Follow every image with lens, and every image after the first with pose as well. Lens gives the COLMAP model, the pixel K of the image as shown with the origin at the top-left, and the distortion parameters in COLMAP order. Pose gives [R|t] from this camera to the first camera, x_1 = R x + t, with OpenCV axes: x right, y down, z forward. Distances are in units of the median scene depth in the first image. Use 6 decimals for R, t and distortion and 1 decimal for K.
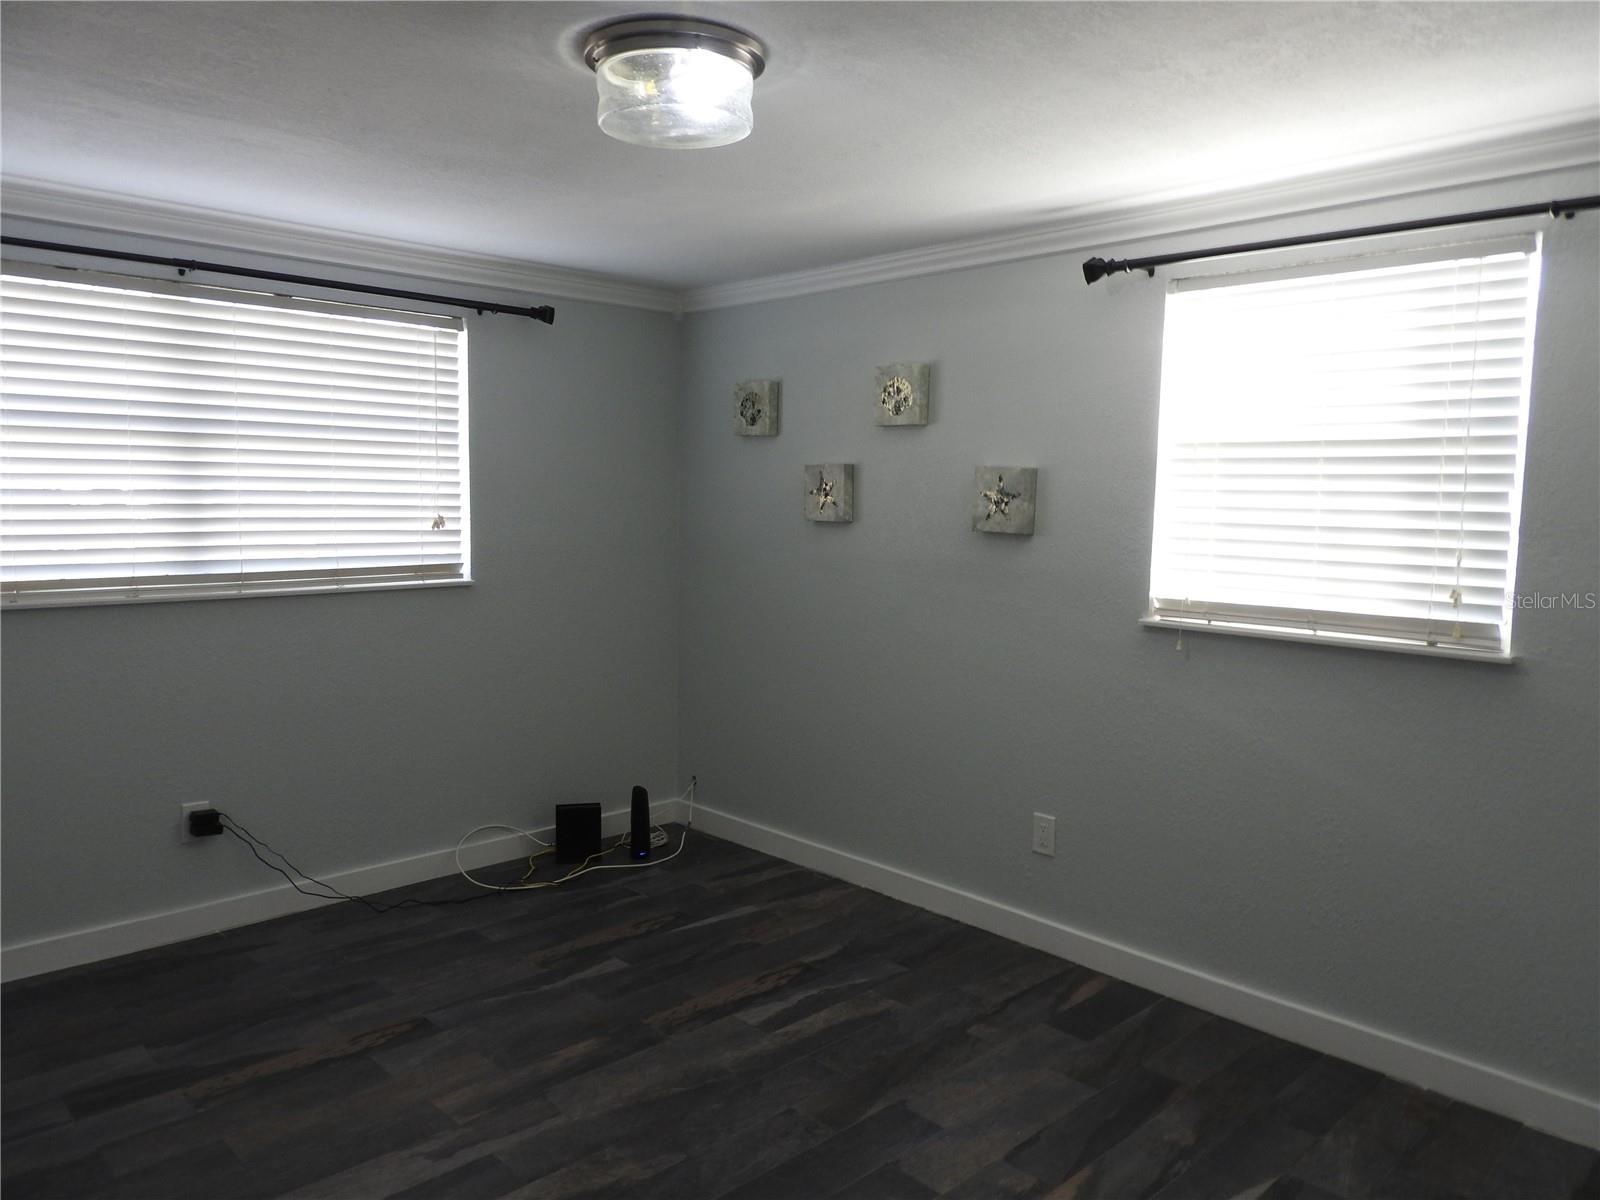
lens RADIAL K [[1143.9, 0, 811.6], [0, 1143.9, 598.0], [0, 0, 1]] dist [0.009534, -0.006542]
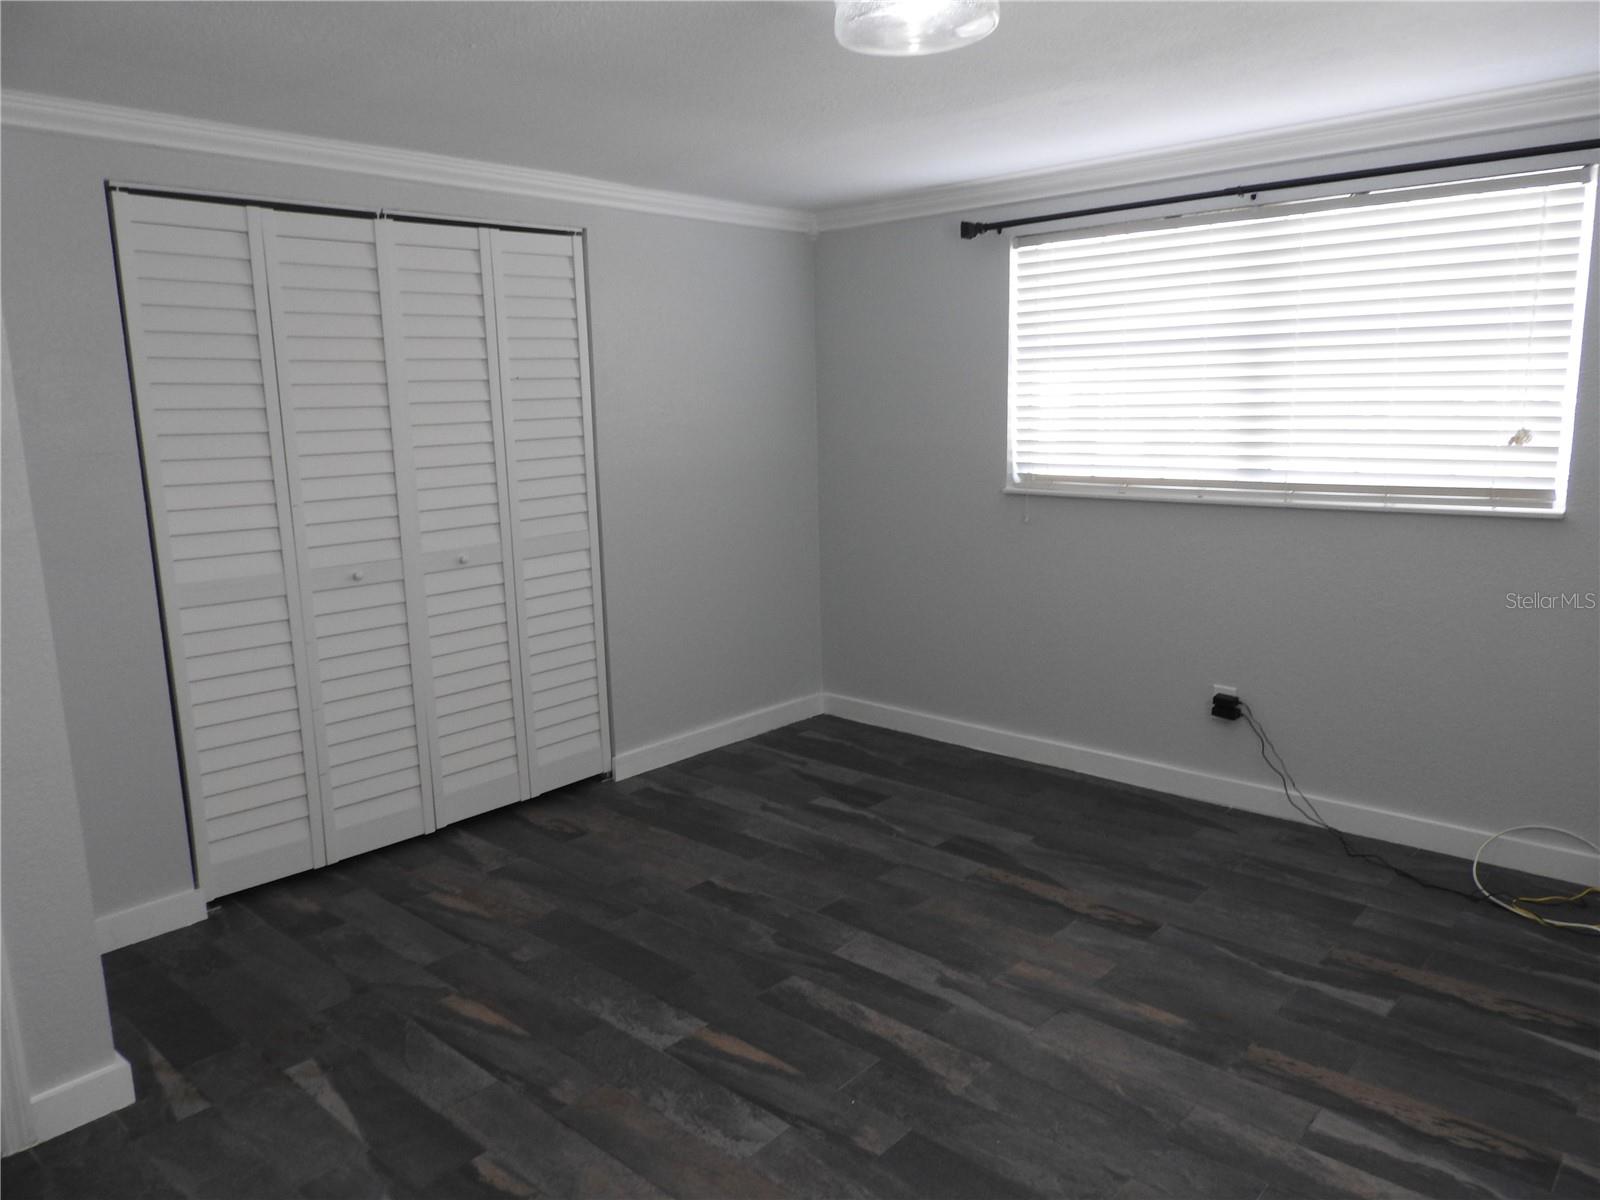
lens RADIAL K [[1143.9, 0, 810.6], [0, 1143.9, 597.1], [0, 0, 1]] dist [0.009534, -0.006542]
pose [[0.067509, 0.159706, -0.984854, 0.531517], [-0.070997, 0.985372, 0.154923, -0.052178], [0.995189, 0.059463, 0.077860, 0.525609]]
